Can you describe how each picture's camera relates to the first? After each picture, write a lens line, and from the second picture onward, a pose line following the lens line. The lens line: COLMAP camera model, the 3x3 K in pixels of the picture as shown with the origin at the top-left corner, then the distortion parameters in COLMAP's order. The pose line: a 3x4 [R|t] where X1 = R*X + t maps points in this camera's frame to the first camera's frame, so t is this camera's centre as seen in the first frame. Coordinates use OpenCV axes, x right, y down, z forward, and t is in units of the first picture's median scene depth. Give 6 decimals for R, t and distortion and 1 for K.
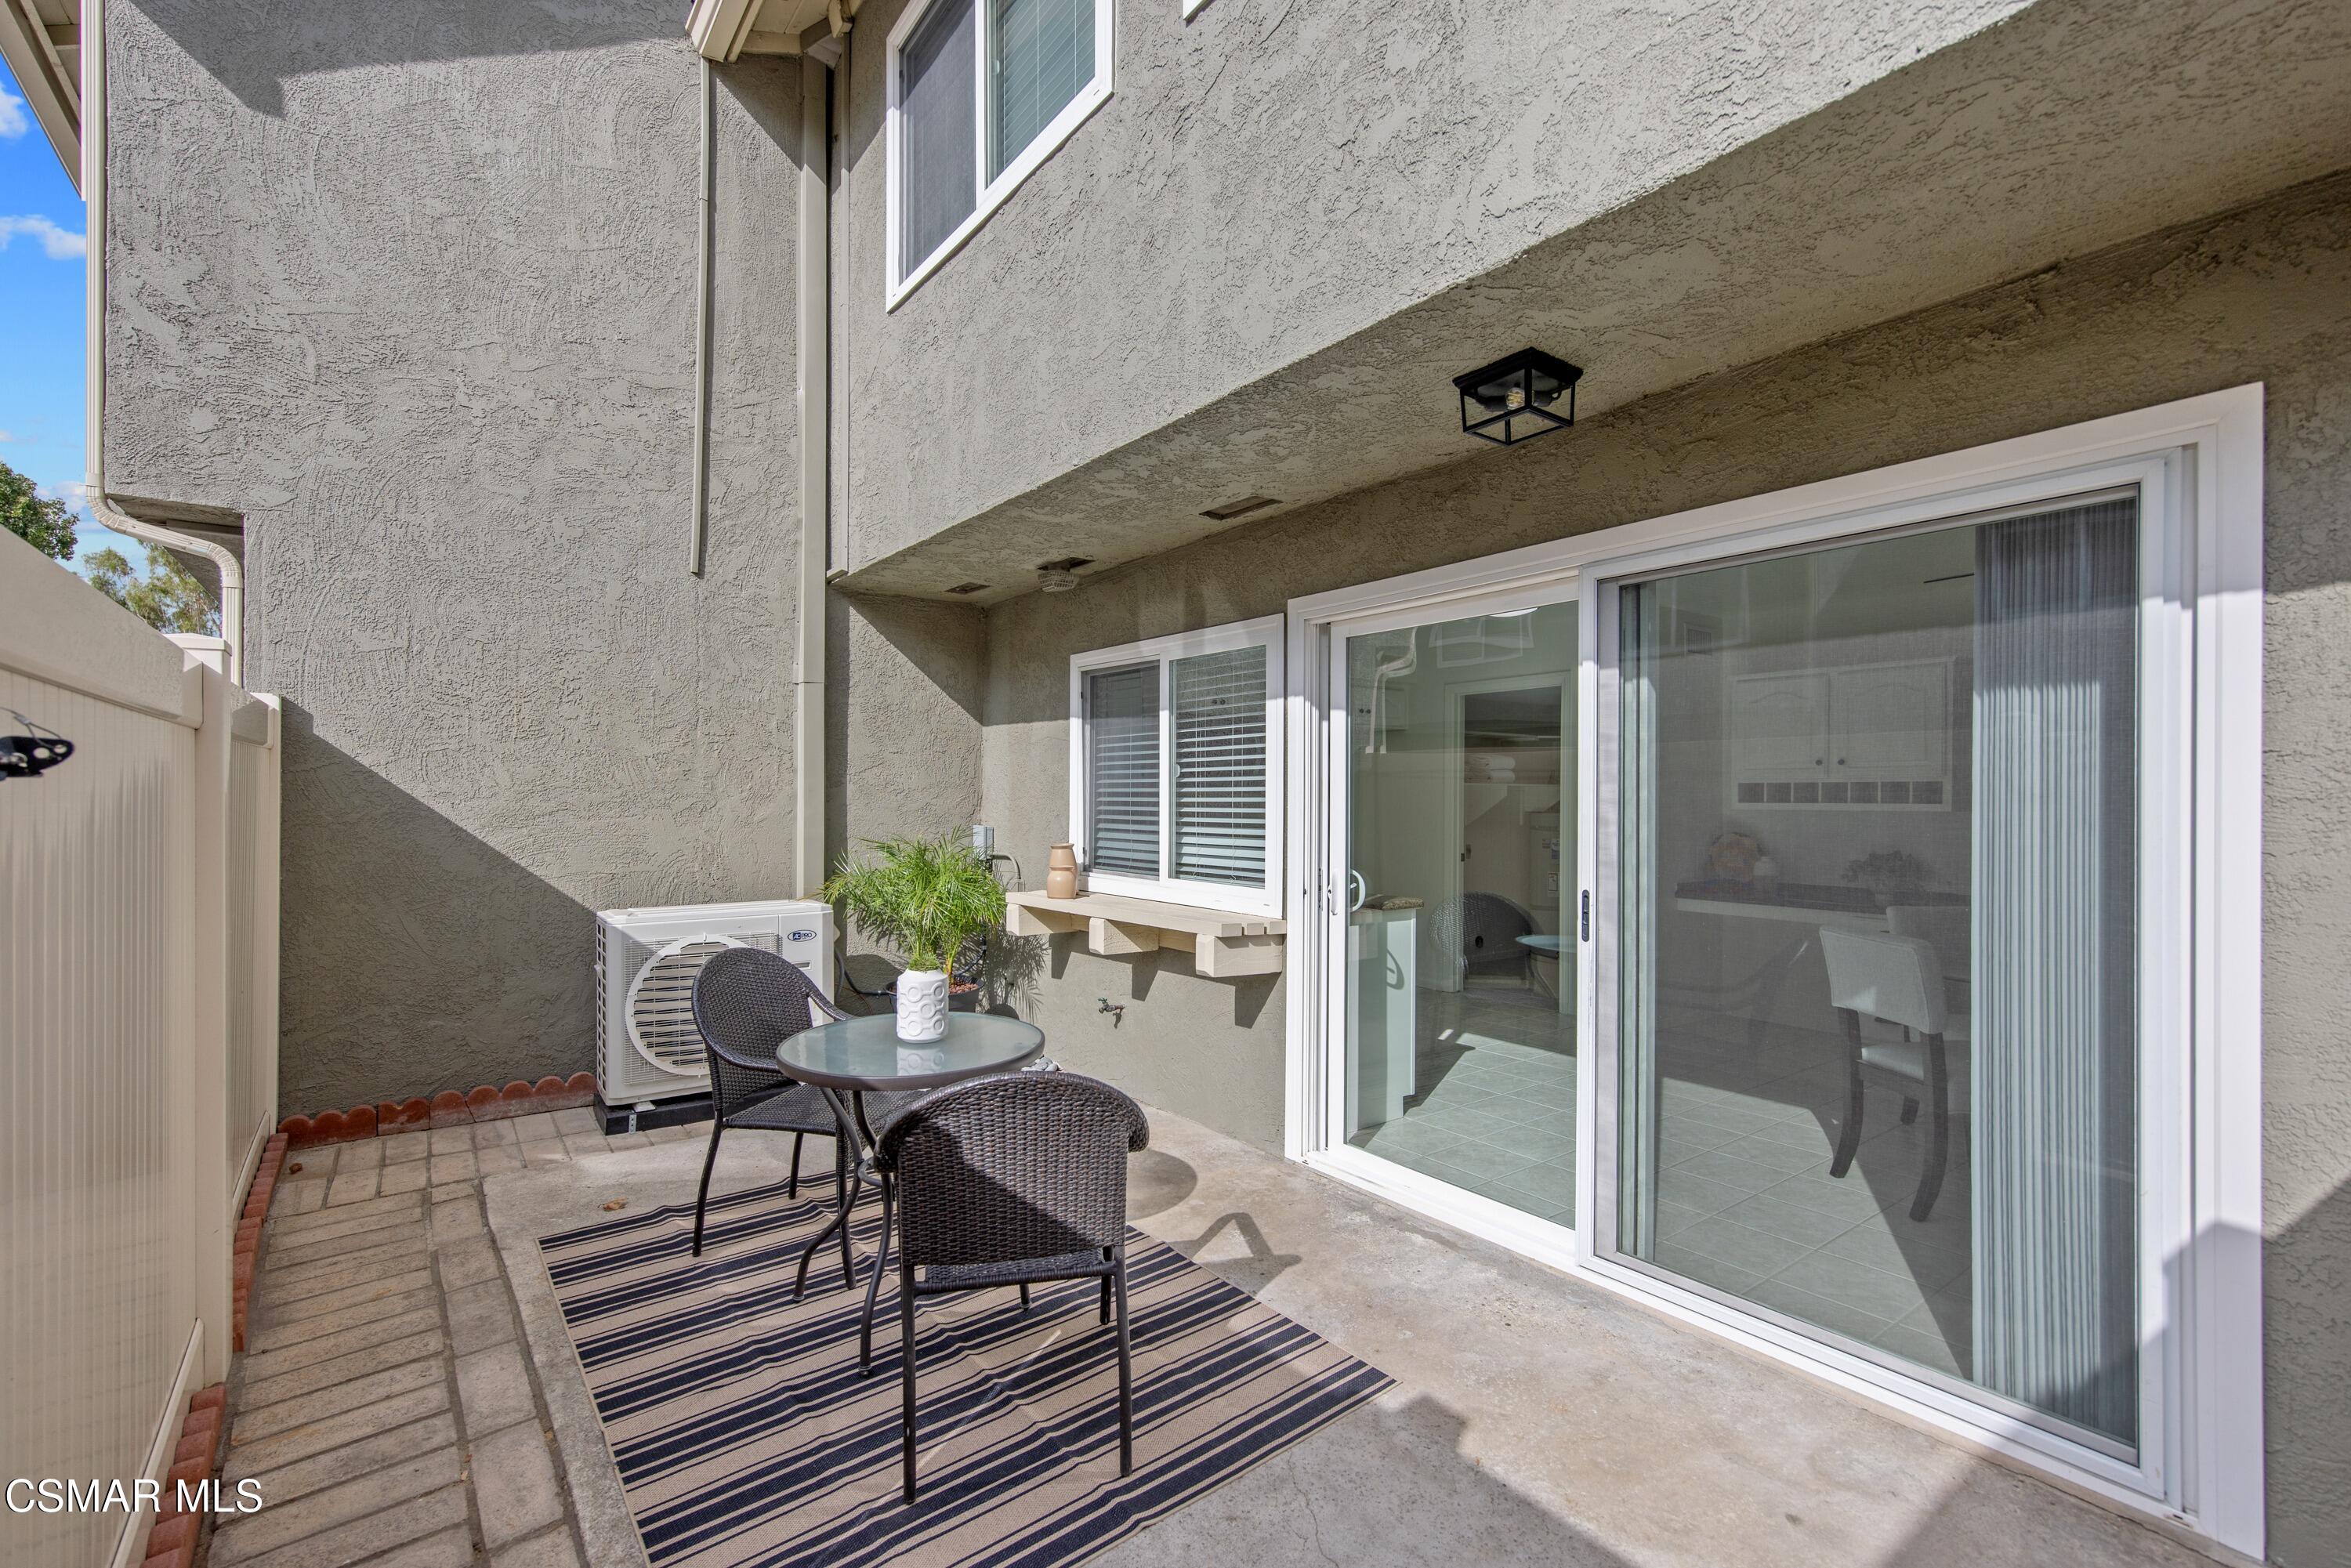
lens RADIAL K [[1038.1, 0, 1173.1], [0, 1038.1, 793.3], [0, 0, 1]] dist [0.004379, 0.000634]
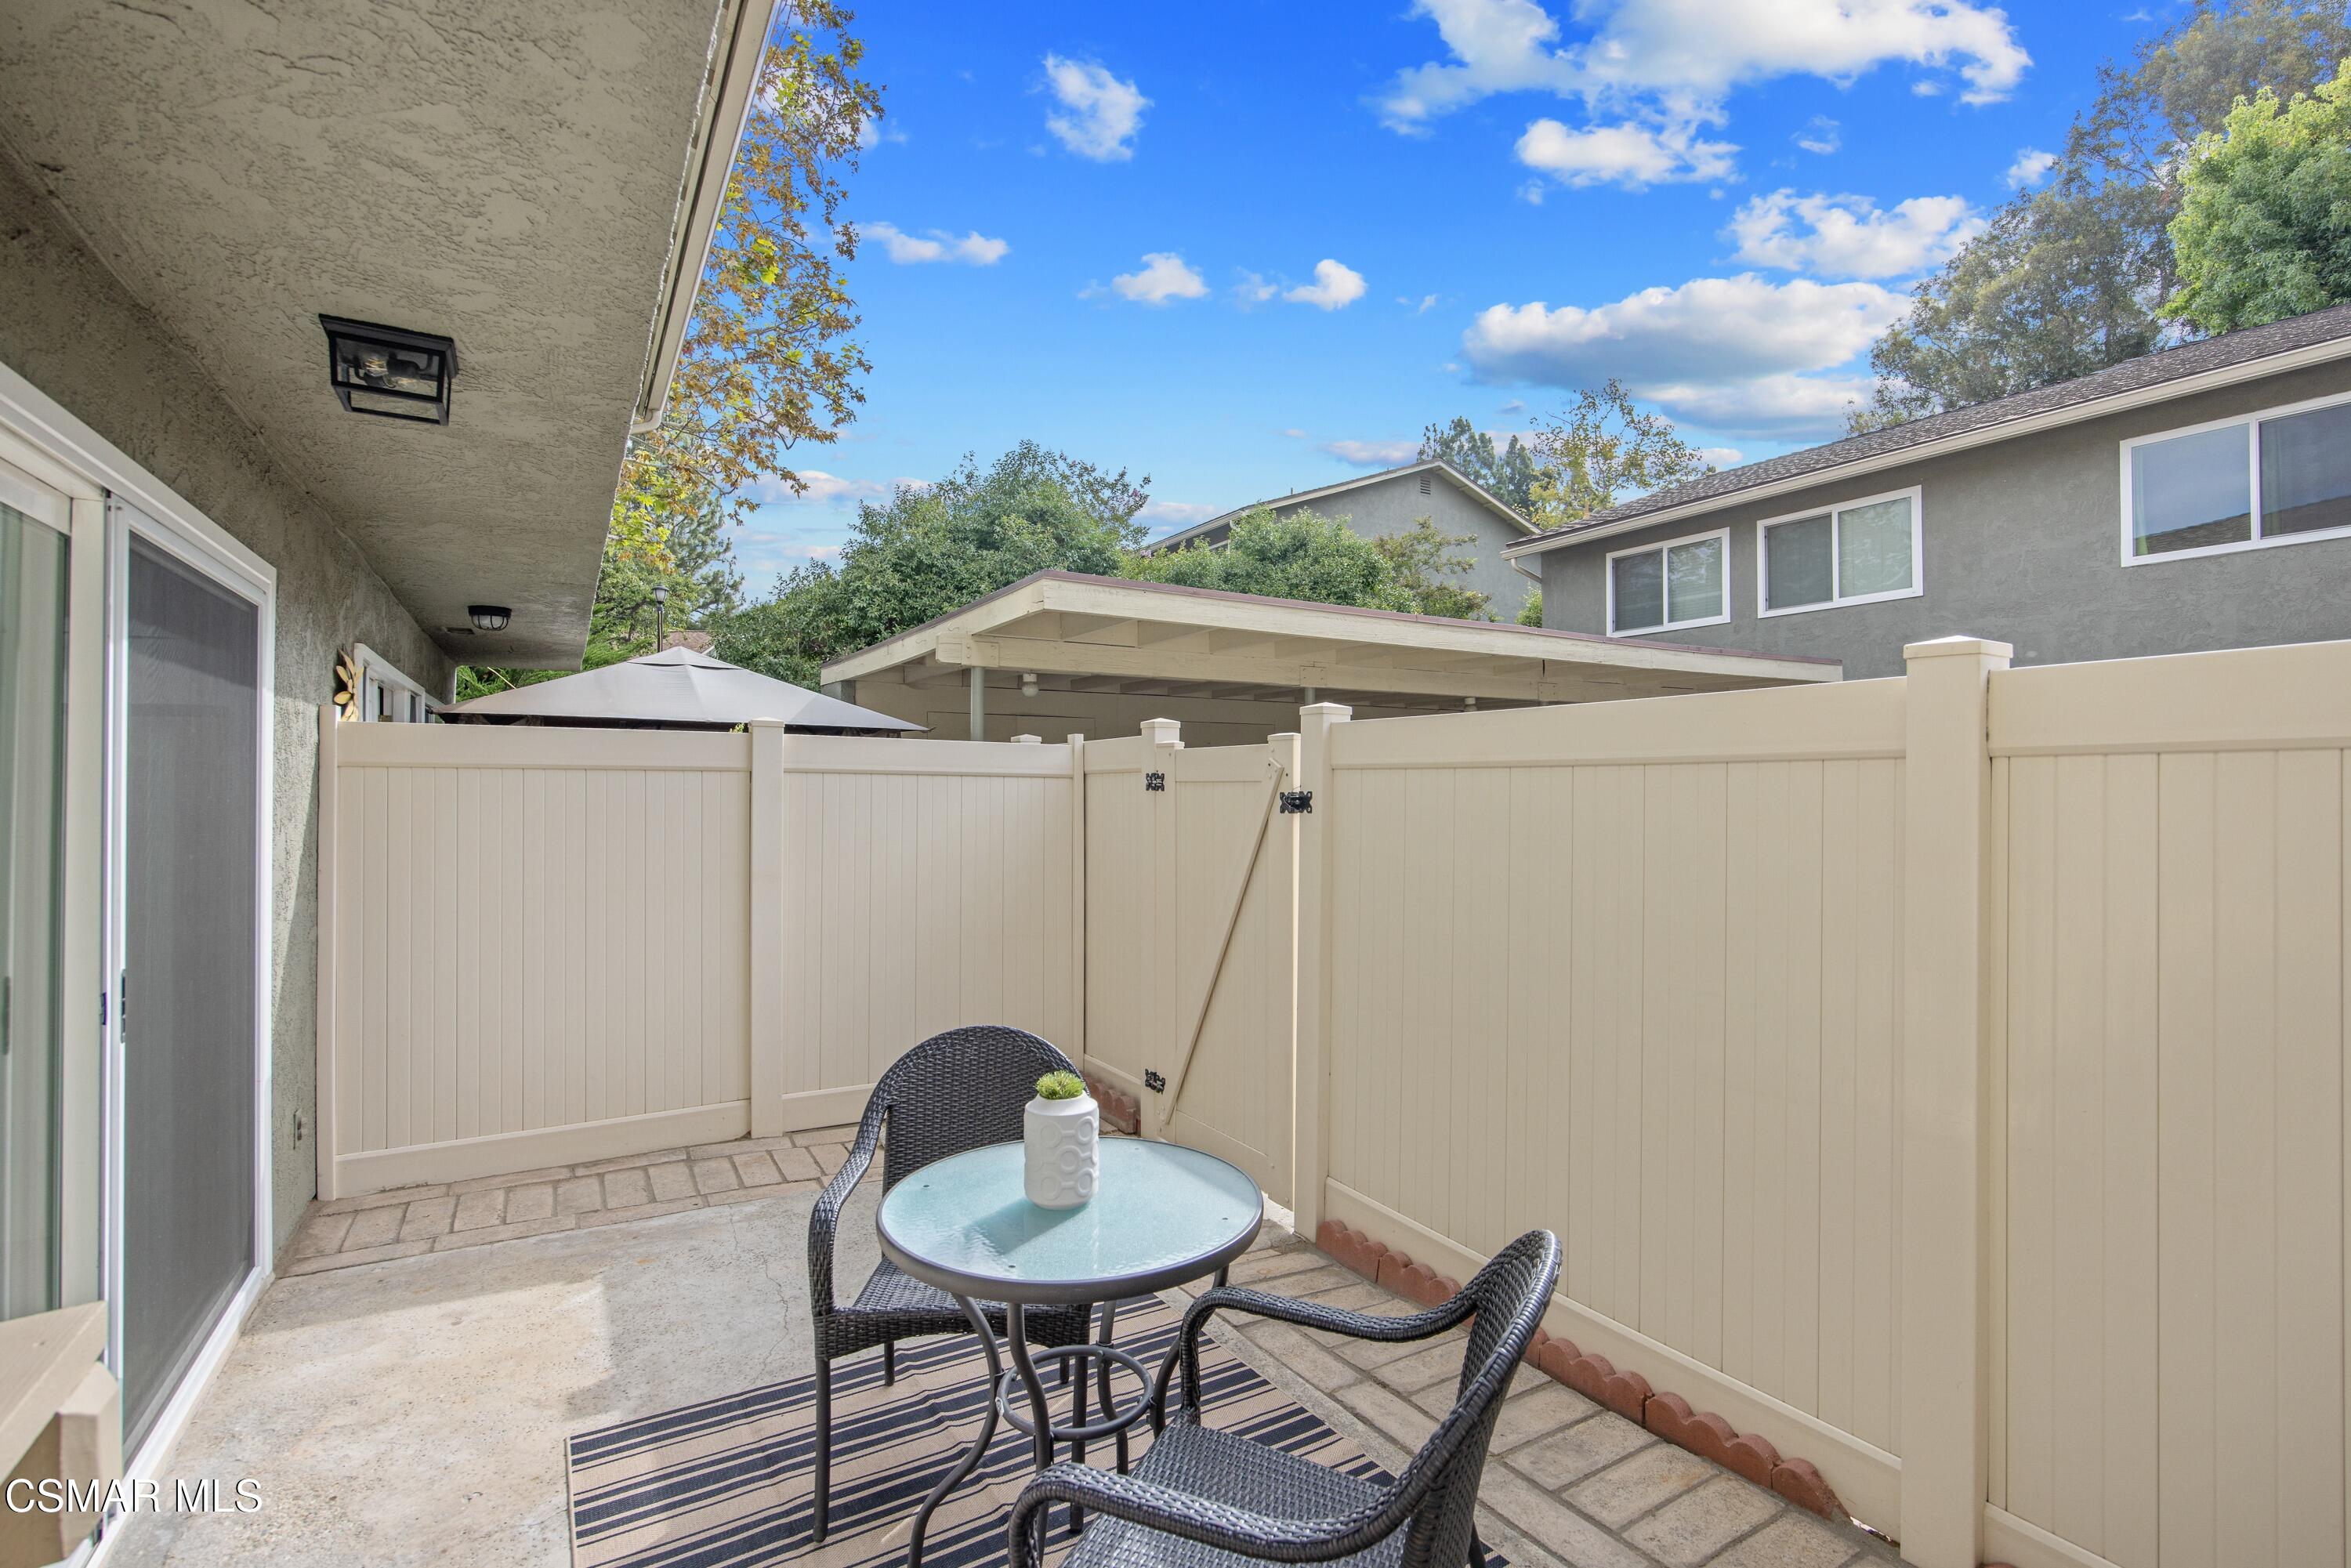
lens RADIAL K [[1044.8, 0, 1183.7], [0, 1044.8, 764.8], [0, 0, 1]] dist [-0.001788, -0.000104]
pose [[-0.994908, -0.000477, 0.100785, -0.253279], [-0.002449, 0.999808, -0.019446, -0.021558], [-0.100756, -0.019593, -0.994718, 1.093864]]
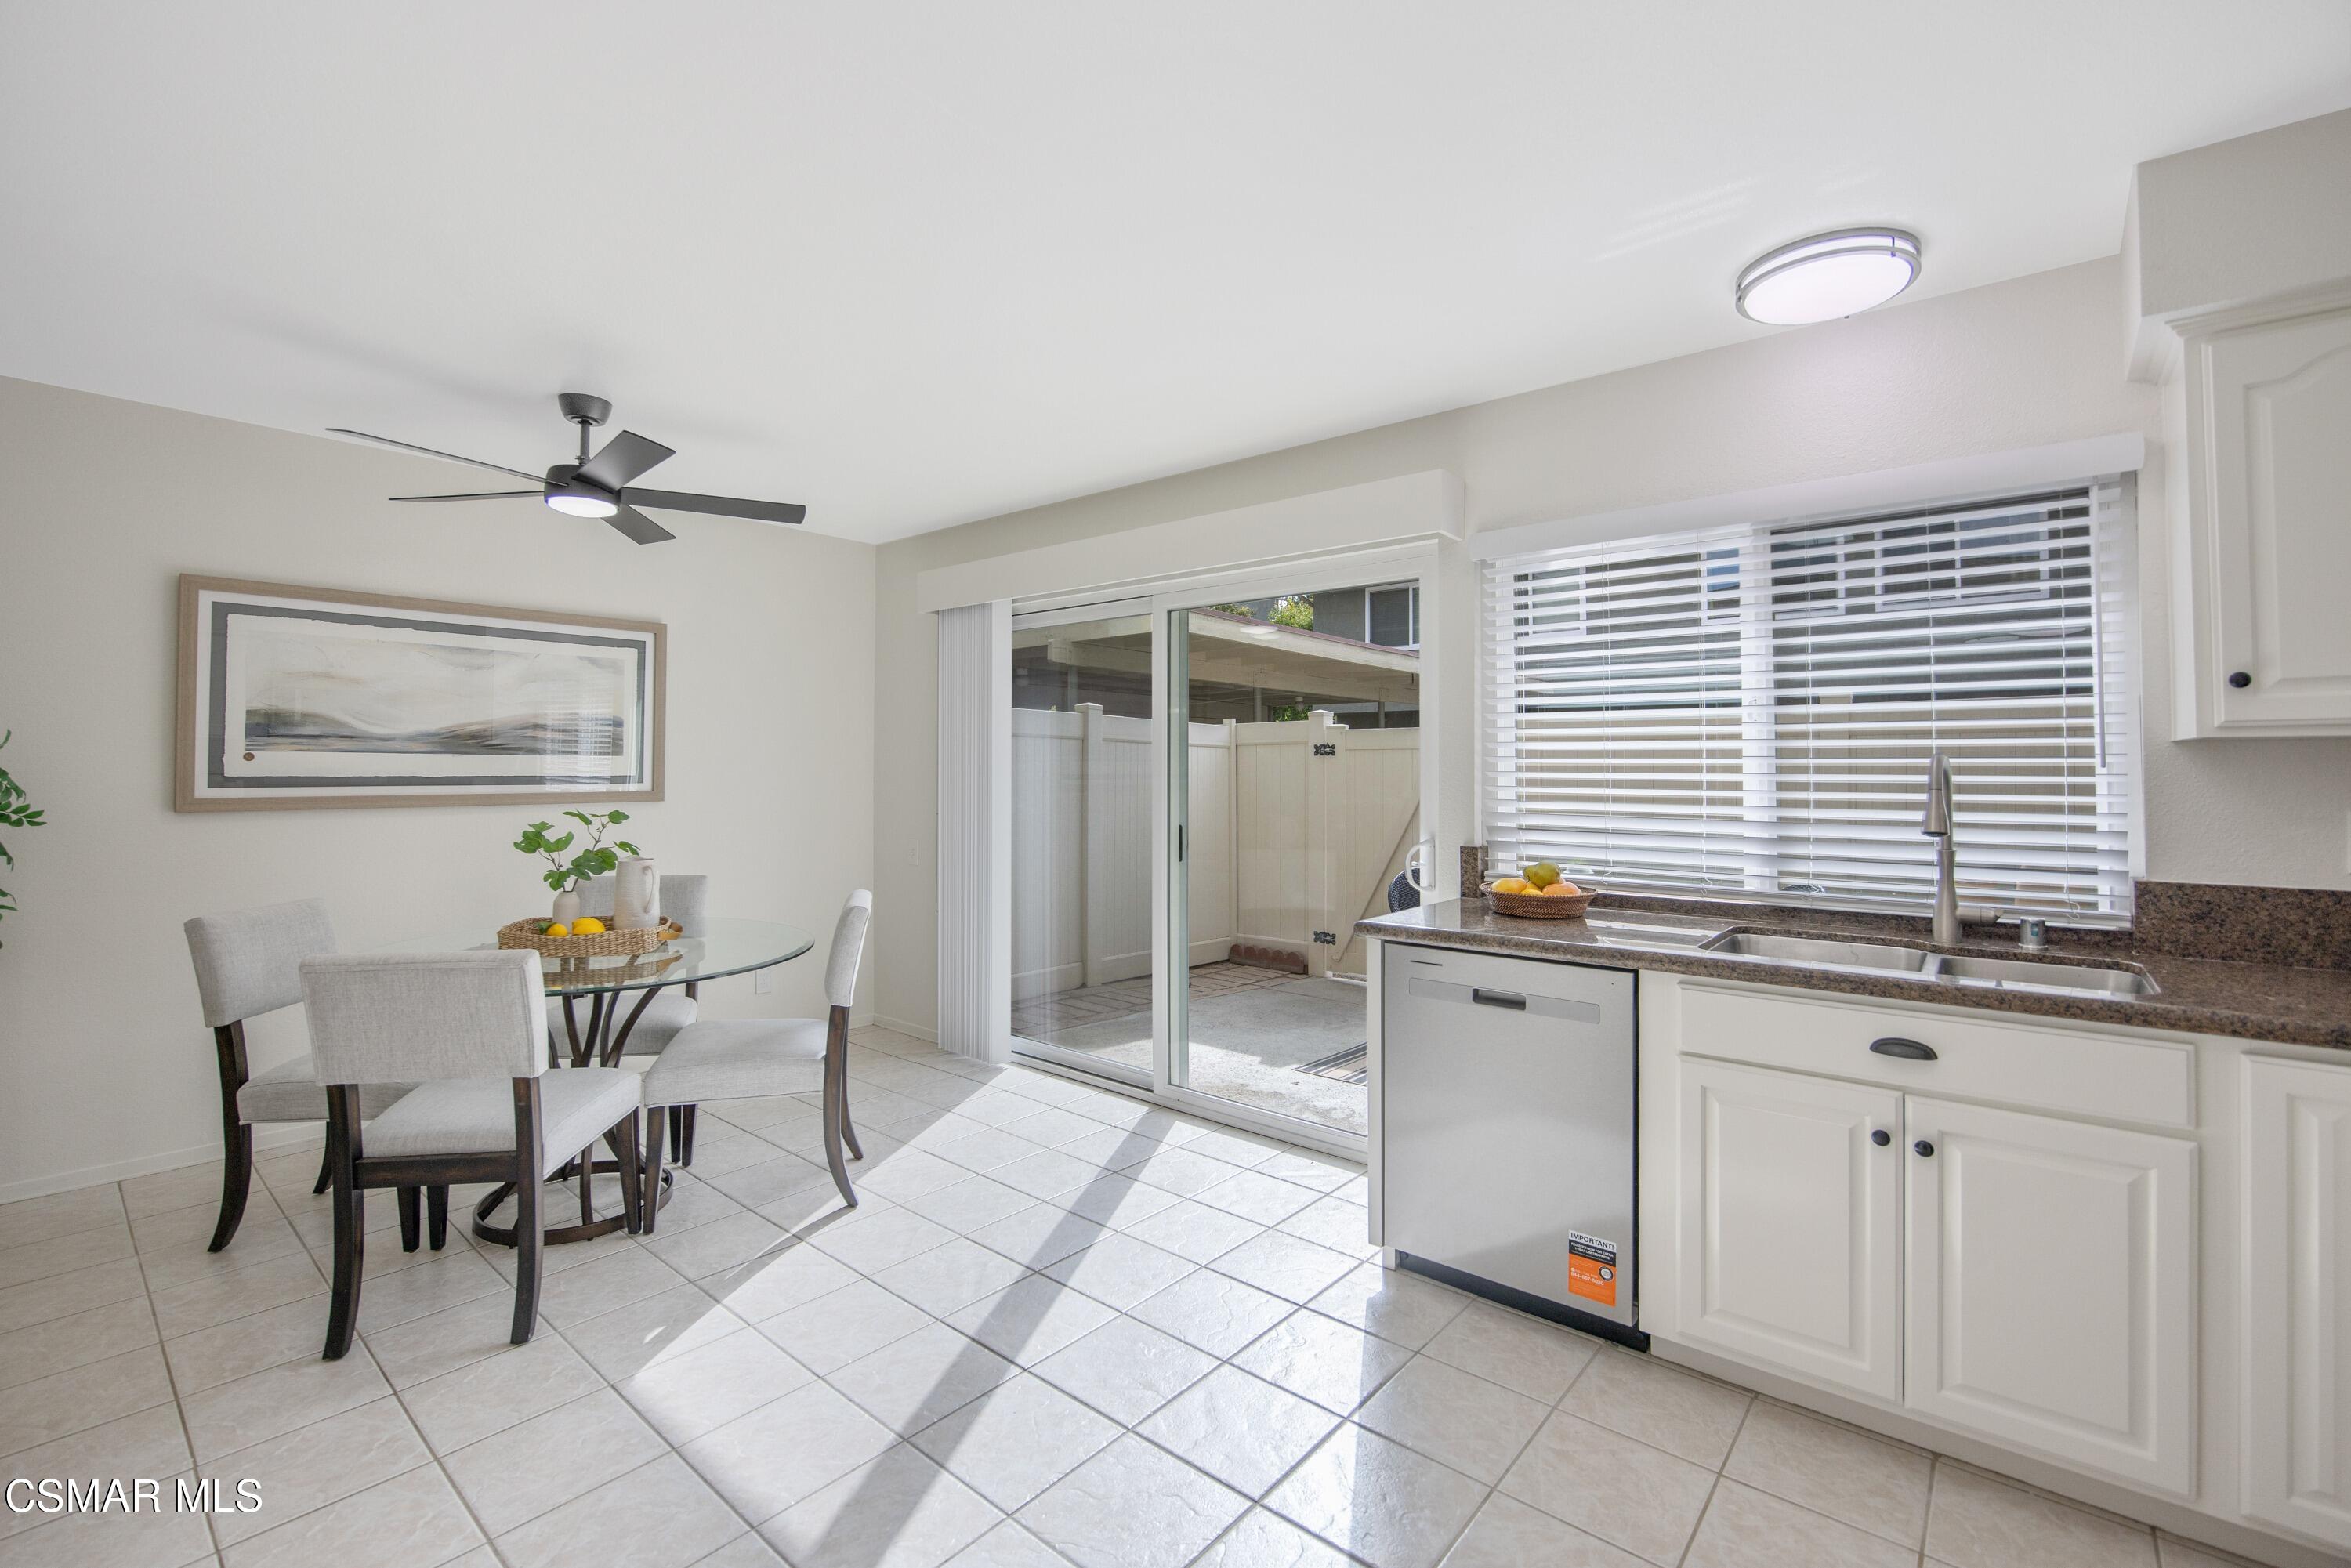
lens RADIAL K [[1016.5, 0, 1180.6], [0, 1016.5, 751.9], [0, 0, 1]] dist [-0.025087, 0.005360]
pose [[-0.973906, -0.010790, -0.226697, 0.482308], [-0.005911, 0.999736, -0.022190, 0.016505], [0.226877, -0.020270, -0.973712, 1.585427]]
